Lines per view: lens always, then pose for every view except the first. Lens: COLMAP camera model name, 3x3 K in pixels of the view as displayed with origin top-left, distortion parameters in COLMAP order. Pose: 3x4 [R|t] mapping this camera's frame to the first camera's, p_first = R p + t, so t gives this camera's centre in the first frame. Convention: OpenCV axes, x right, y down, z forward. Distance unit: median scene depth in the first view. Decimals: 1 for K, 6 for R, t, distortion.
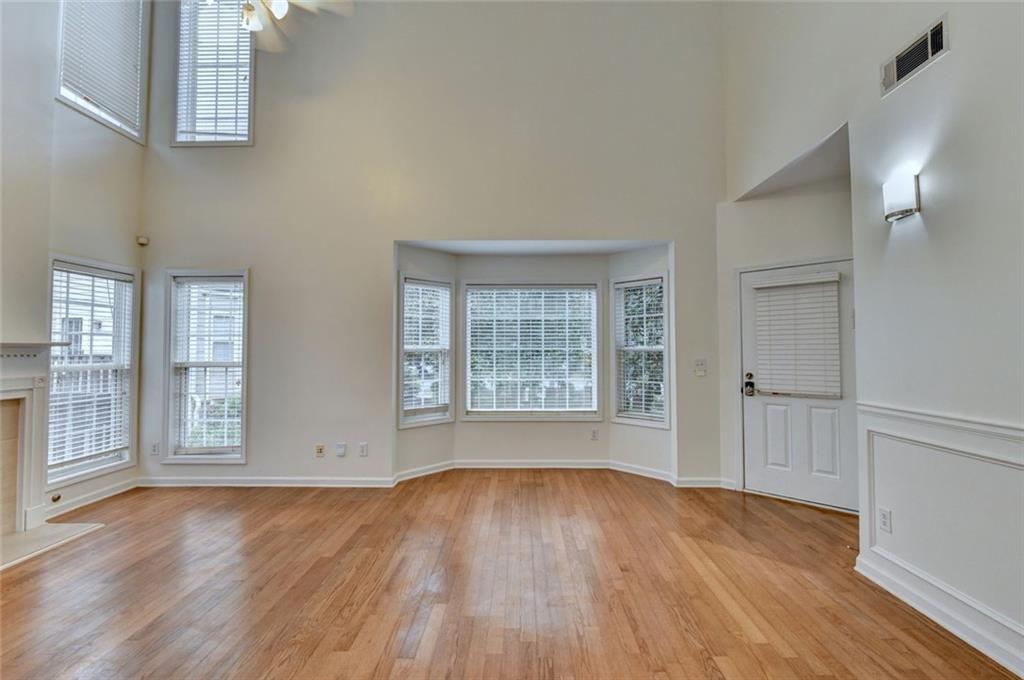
lens RADIAL K [[428.4, 0, 522.8], [0, 428.4, 339.4], [0, 0, 1]] dist [-0.008119, -0.000483]
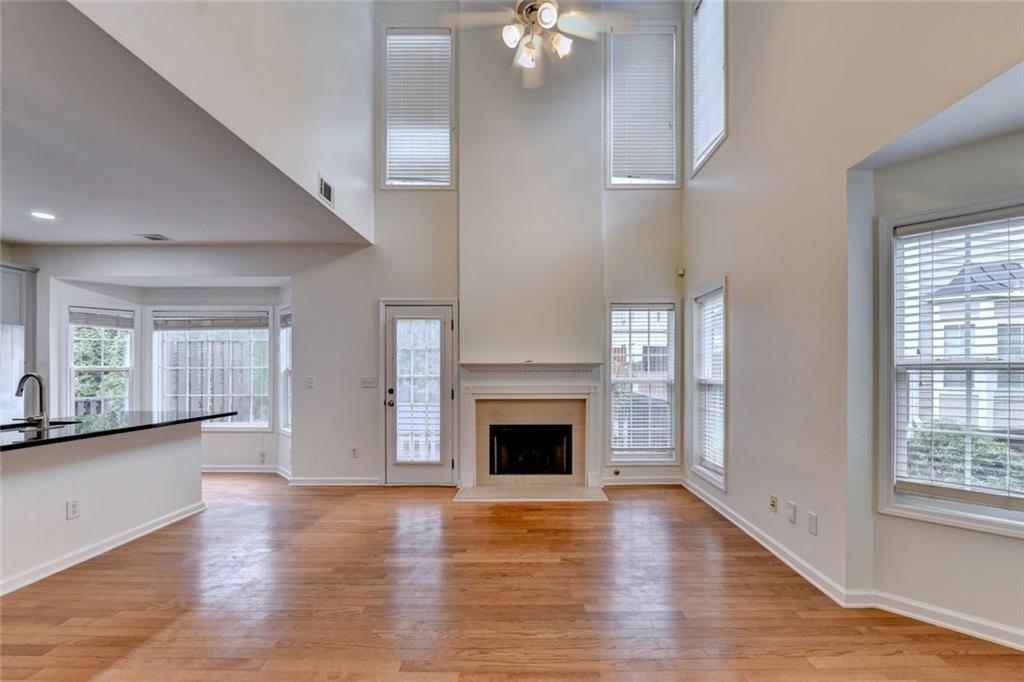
lens RADIAL K [[427.2, 0, 528.7], [0, 427.2, 366.4], [0, 0, 1]] dist [-0.006391, -0.001109]
pose [[0.001105, -0.003900, -0.999992, 0.258554], [0.028827, 0.999577, -0.003866, 0.015764], [0.999584, -0.028822, 0.001217, 0.585426]]
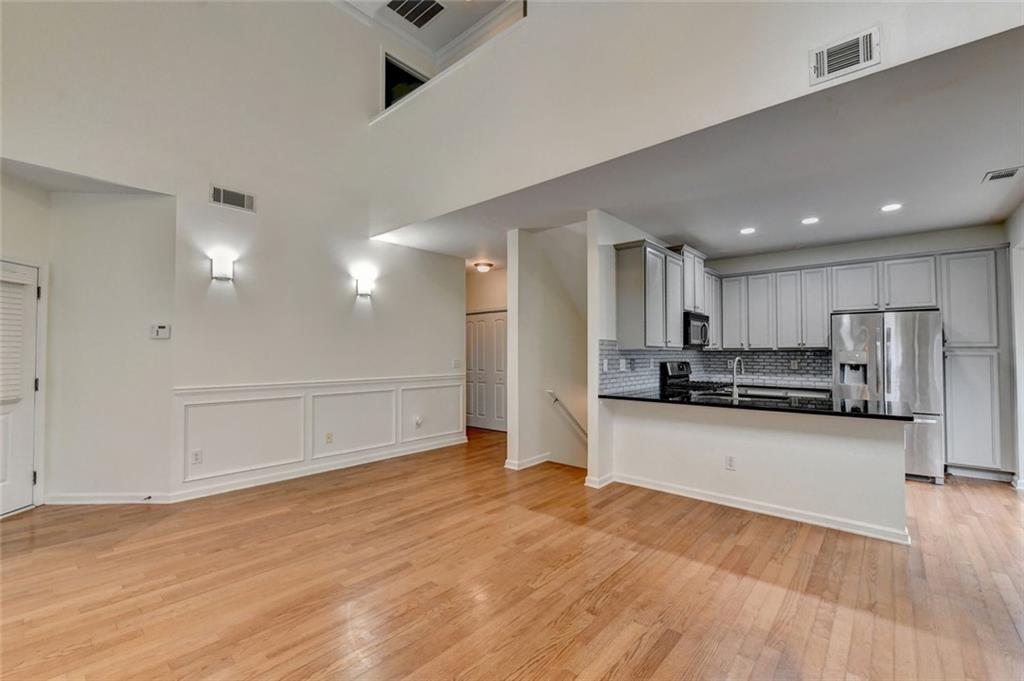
lens RADIAL K [[428.4, 0, 517.2], [0, 428.4, 341.1], [0, 0, 1]] dist [-0.008119, -0.000483]
pose [[-0.753374, 0.020477, 0.657273, -0.673118], [-0.018542, 0.998456, -0.052360, 0.023421], [-0.657331, -0.051634, -0.751831, 0.829797]]
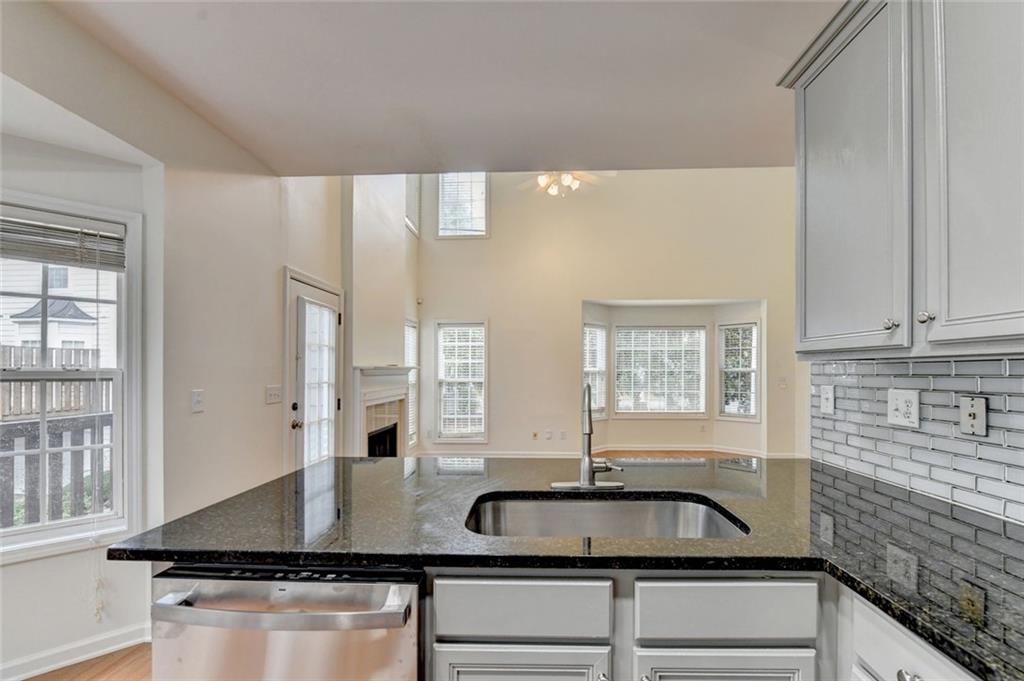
lens RADIAL K [[428.4, 0, 525.1], [0, 428.4, 370.4], [0, 0, 1]] dist [-0.008119, -0.000483]
pose [[0.999433, -0.000381, -0.033672, -0.457906], [0.001288, 0.999637, 0.026911, -0.019011], [0.033650, -0.026939, 0.999071, -0.557175]]
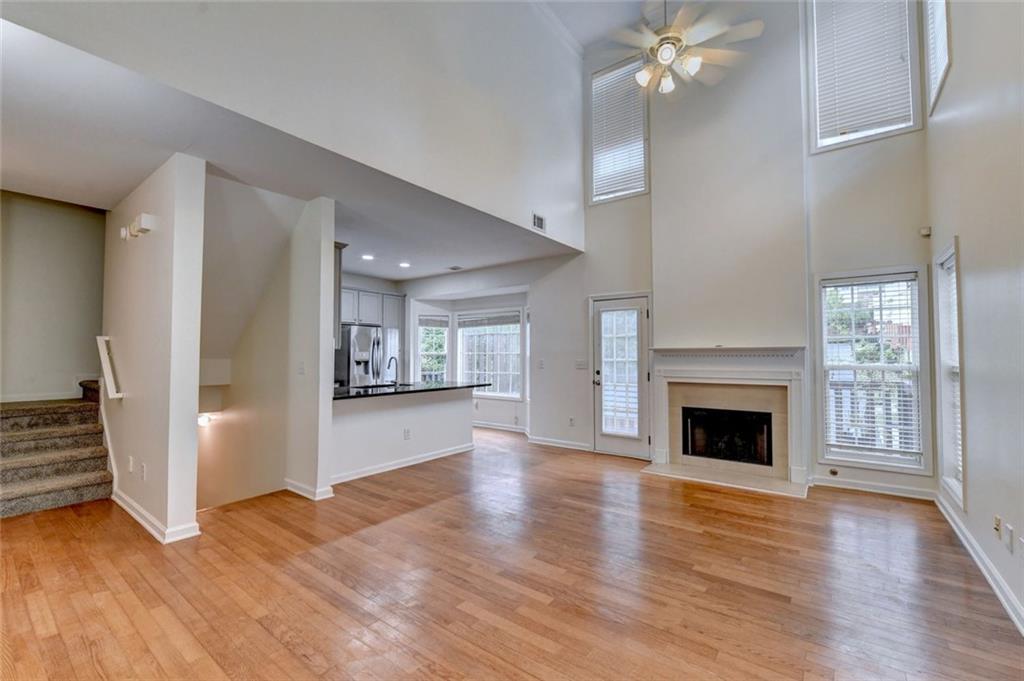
lens RADIAL K [[428.4, 0, 514.4], [0, 428.4, 336.9], [0, 0, 1]] dist [-0.008119, -0.000483]
pose [[-0.604887, -0.029688, -0.795758, 0.367395], [0.024957, 0.998107, -0.056208, 0.024136], [0.795920, -0.053859, -0.603001, 0.839481]]
